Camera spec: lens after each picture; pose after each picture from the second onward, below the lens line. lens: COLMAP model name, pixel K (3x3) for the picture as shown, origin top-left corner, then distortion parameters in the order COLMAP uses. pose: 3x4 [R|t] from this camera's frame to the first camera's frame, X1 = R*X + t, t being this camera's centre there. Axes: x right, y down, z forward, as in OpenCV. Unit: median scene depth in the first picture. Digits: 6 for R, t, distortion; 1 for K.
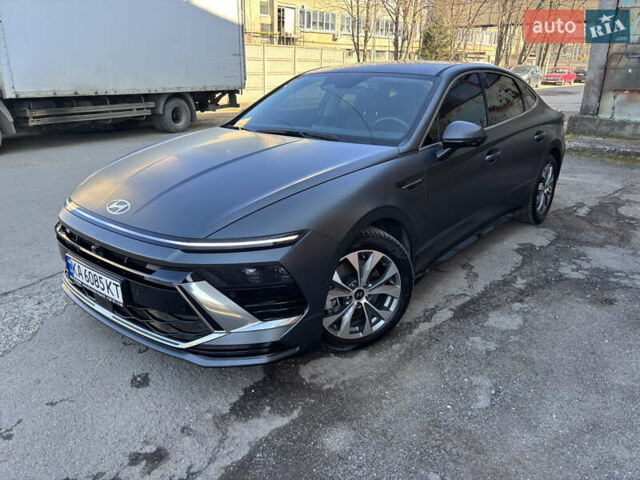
lens RADIAL K [[484.1, 0, 318.2], [0, 484.1, 232.4], [0, 0, 1]] dist [0.008988, 0.002996]
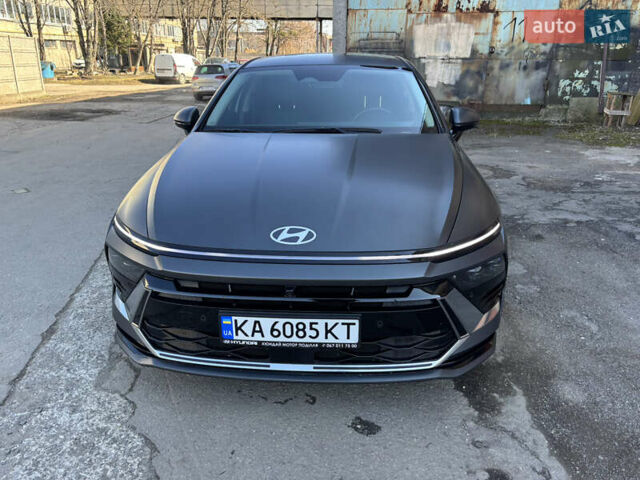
lens RADIAL K [[479.2, 0, 320.0], [0, 479.2, 240.0], [0, 0, 1]] dist [0.069670, -0.082690]
pose [[0.811178, -0.206717, 0.547045, -0.826161], [0.191112, 0.977785, 0.086098, -0.106677], [-0.552690, 0.034705, 0.832664, 0.315753]]
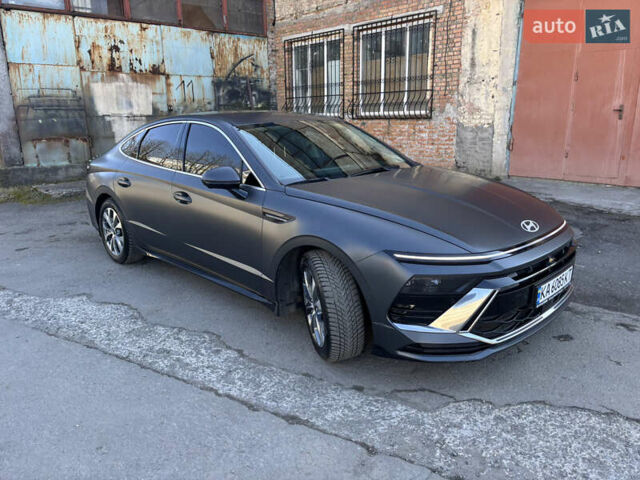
lens RADIAL K [[485.1, 0, 315.7], [0, 485.1, 243.2], [0, 0, 1]] dist [0.045294, -0.046557]
pose [[0.088689, -0.260560, 0.961375, -1.658482], [0.338364, 0.915664, 0.216956, -0.462926], [-0.936827, 0.306053, 0.169374, 1.328203]]
